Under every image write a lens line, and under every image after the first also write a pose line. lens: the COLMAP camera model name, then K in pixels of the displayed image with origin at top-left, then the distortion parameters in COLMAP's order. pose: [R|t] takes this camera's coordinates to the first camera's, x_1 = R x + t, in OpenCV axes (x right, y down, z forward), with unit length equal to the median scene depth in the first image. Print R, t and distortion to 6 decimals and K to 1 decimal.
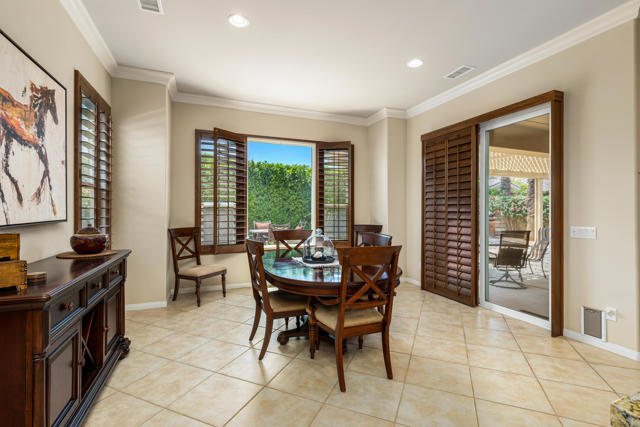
lens RADIAL K [[296.1, 0, 319.5], [0, 296.1, 210.6], [0, 0, 1]] dist [-0.000148, -0.000244]
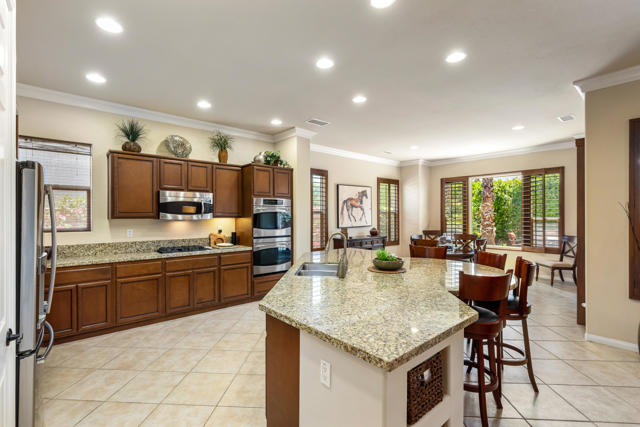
lens RADIAL K [[292.3, 0, 319.7], [0, 292.3, 215.1], [0, 0, 1]] dist [0.001923, 0.000135]
pose [[0.329943, -0.002958, -0.943996, 1.156092], [0.006153, 0.999981, -0.000983, -0.048328], [0.943981, -0.005484, 0.329955, -0.364325]]
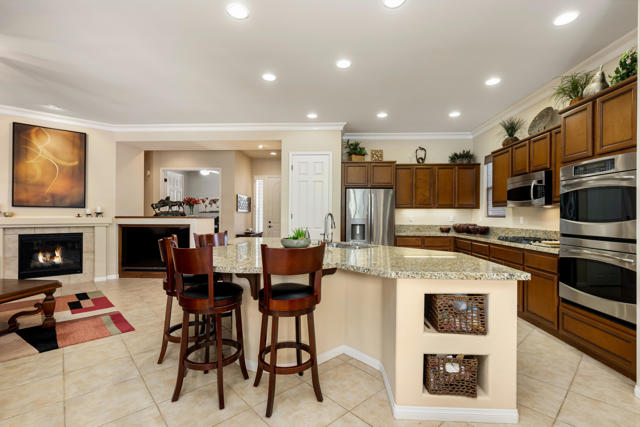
lens RADIAL K [[292.3, 0, 319.7], [0, 292.3, 215.1], [0, 0, 1]] dist [0.001923, 0.000135]
pose [[-0.905895, -0.007780, 0.423431, 0.211696], [-0.011541, 0.999913, -0.006319, 0.002398], [-0.423345, -0.010611, -0.905906, 0.619281]]
